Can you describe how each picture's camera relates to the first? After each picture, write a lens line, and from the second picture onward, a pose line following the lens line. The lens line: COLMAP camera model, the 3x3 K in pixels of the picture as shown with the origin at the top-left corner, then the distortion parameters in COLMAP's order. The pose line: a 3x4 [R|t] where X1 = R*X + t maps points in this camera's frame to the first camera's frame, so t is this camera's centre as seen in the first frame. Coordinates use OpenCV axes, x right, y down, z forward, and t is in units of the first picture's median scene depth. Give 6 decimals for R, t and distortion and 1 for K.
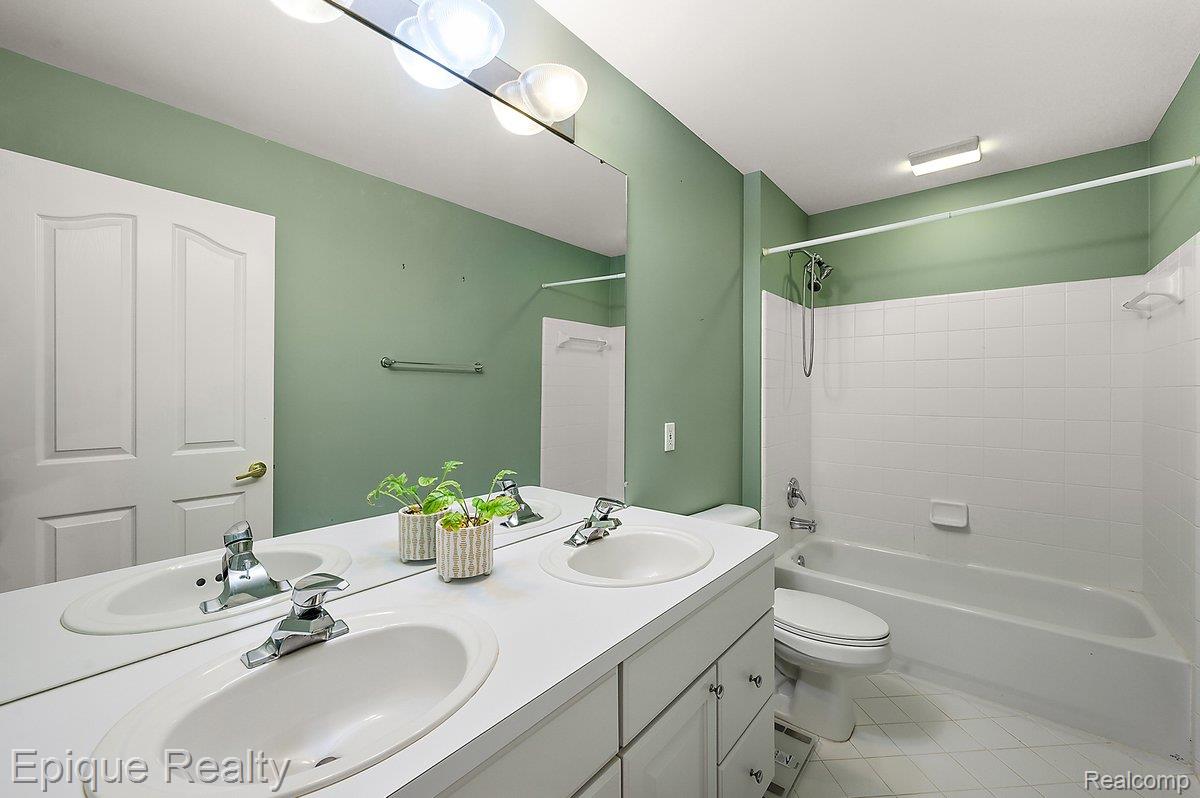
lens RADIAL K [[477.7, 0, 586.4], [0, 477.7, 386.0], [0, 0, 1]] dist [0.001988, 0.000246]
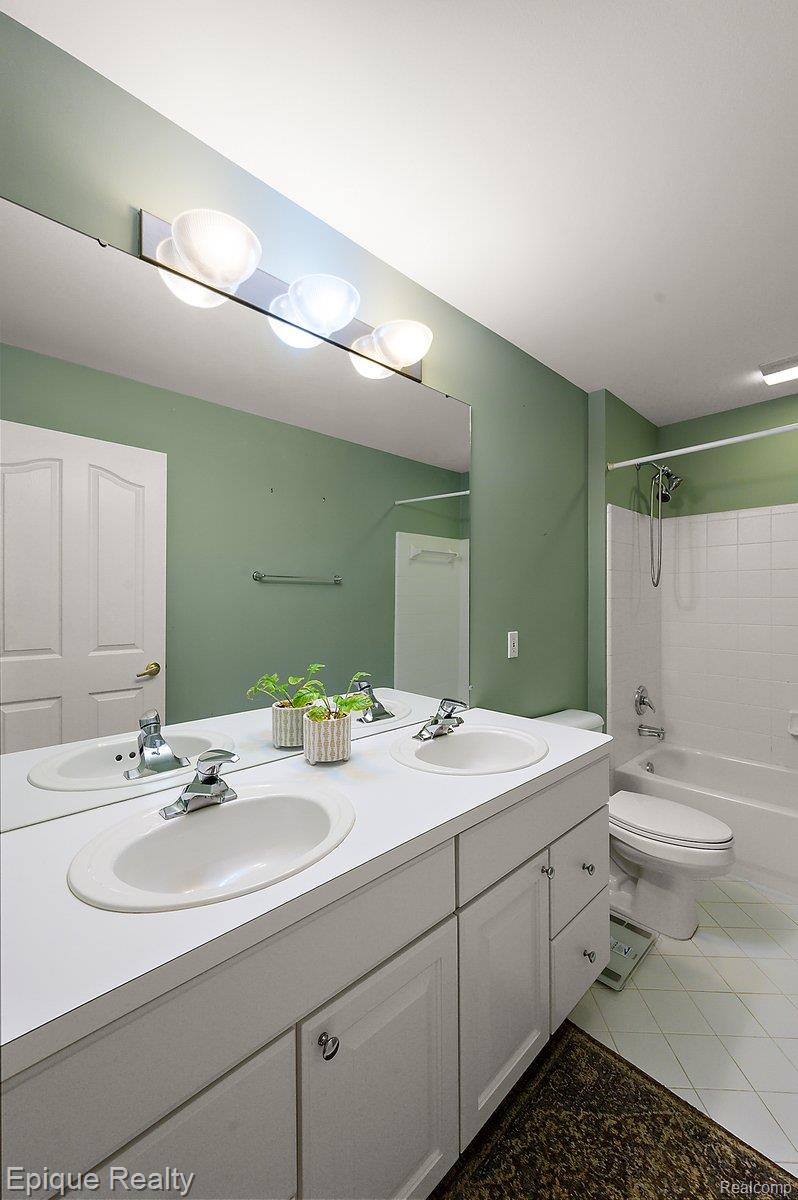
lens RADIAL K [[477.7, 0, 399.0], [0, 477.7, 600.0], [0, 0, 1]] dist [0.001988, 0.000246]
pose [[0.995754, 0.002218, -0.092032, 0.024285], [-0.000600, 0.999845, 0.017600, -0.016587], [0.092057, -0.017470, 0.995601, -0.121778]]
